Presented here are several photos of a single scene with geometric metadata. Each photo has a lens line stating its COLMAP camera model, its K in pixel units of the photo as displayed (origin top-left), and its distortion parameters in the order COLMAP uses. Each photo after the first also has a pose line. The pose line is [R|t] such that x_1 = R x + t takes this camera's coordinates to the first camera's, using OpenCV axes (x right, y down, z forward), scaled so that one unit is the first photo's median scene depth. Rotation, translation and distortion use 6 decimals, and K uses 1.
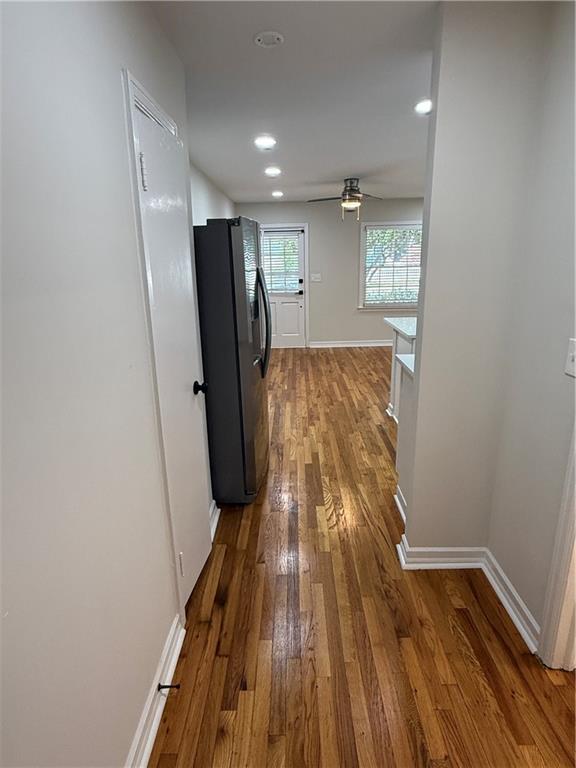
lens RADIAL K [[441.2, 0, 290.2], [0, 441.2, 383.8], [0, 0, 1]] dist [-0.003290, 0.002553]
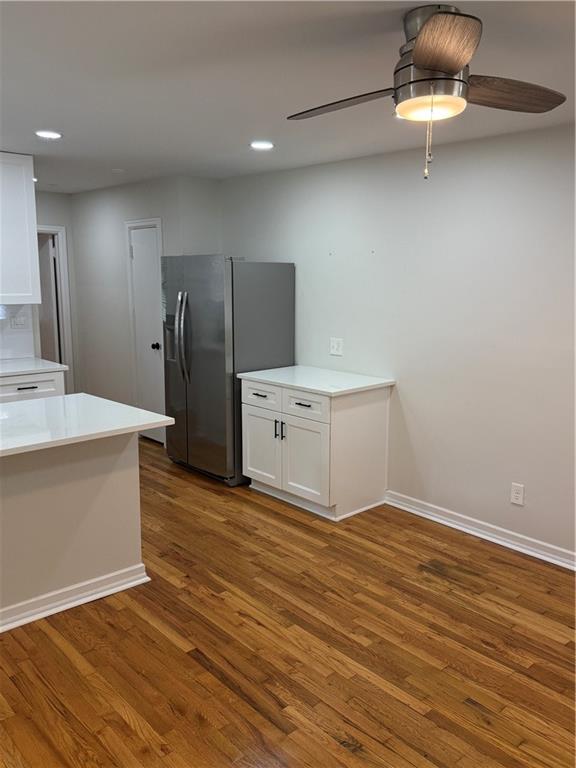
lens RADIAL K [[627.0, 0, 285.5], [0, 627.0, 384.1], [0, 0, 1]] dist [0.030839, -0.049170]
pose [[-0.731328, 0.143748, -0.666705, 0.439890], [-0.176522, 0.904333, 0.388615, -0.363844], [0.658786, 0.401893, -0.635990, 1.159618]]
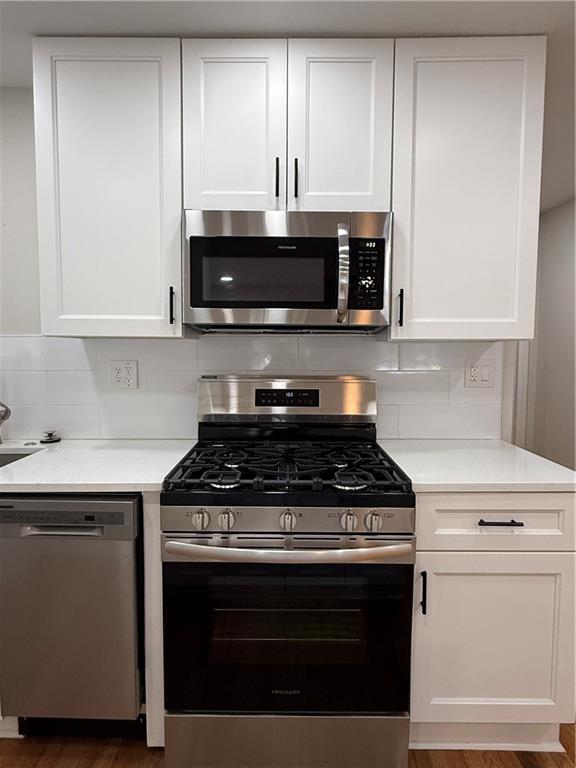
lens RADIAL K [[441.2, 0, 286.2], [0, 441.2, 382.5], [0, 0, 1]] dist [-0.003290, 0.002553]
pose [[-0.999598, 0.027963, -0.004773, 0.273410], [0.024563, 0.937373, 0.347459, -0.162024], [0.014190, 0.347202, -0.937683, 0.663952]]
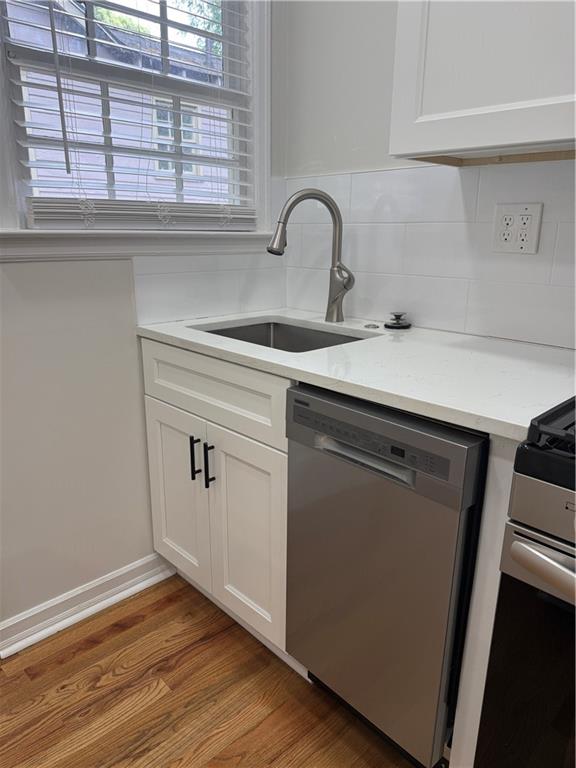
lens RADIAL K [[543.8, 0, 282.6], [0, 543.8, 383.8], [0, 0, 1]] dist [0.038475, -0.055555]
pose [[-0.692299, -0.175737, 0.699884, 0.284822], [0.208174, 0.880019, 0.426885, -0.119339], [-0.690931, 0.441230, -0.572652, 0.587097]]
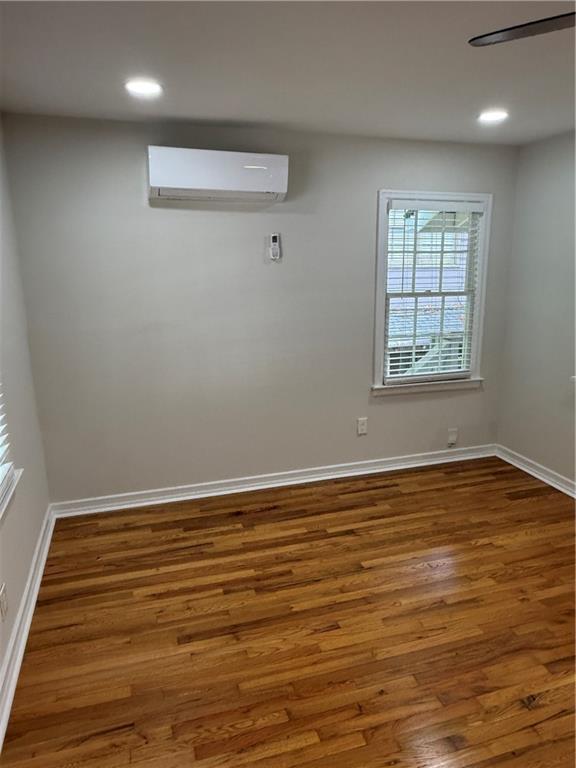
lens RADIAL K [[528.5, 0, 288.8], [0, 528.5, 386.4], [0, 0, 1]] dist [-0.001508, -0.000108]
pose [[-0.309424, -0.191823, 0.931376, -0.046826], [0.276223, 0.919079, 0.281059, -0.352370], [-0.909921, 0.344234, -0.231400, 1.182038]]
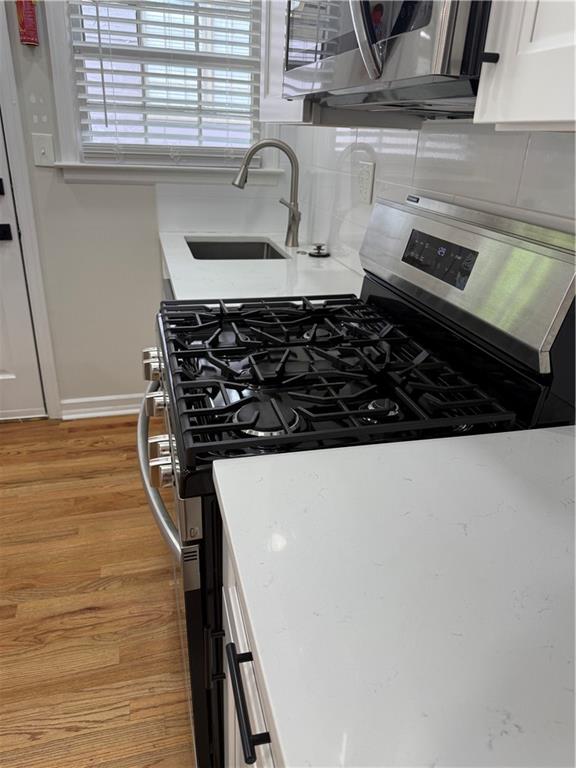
lens RADIAL K [[543.8, 0, 283.4], [0, 543.8, 392.2], [0, 0, 1]] dist [0.038475, -0.055555]
pose [[-0.246631, -0.392737, 0.885963, 0.097191], [0.237666, 0.861774, 0.448175, -0.100090], [-0.939515, 0.321097, -0.119200, 0.462215]]
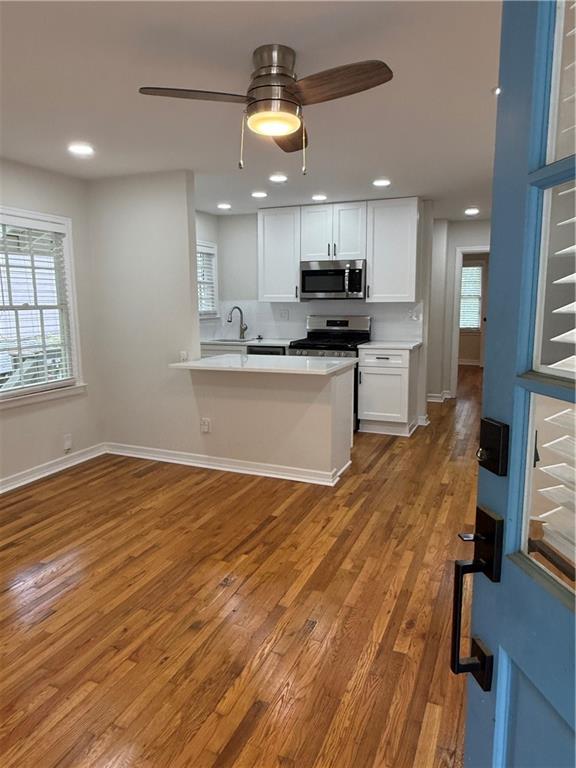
lens RADIAL K [[528.5, 0, 287.4], [0, 528.5, 384.8], [0, 0, 1]] dist [-0.001508, -0.000108]
pose [[-0.924031, -0.023667, 0.381583, -0.036158], [0.139015, 0.908964, 0.393012, -0.354453], [-0.356147, 0.416201, -0.836622, 1.326575]]
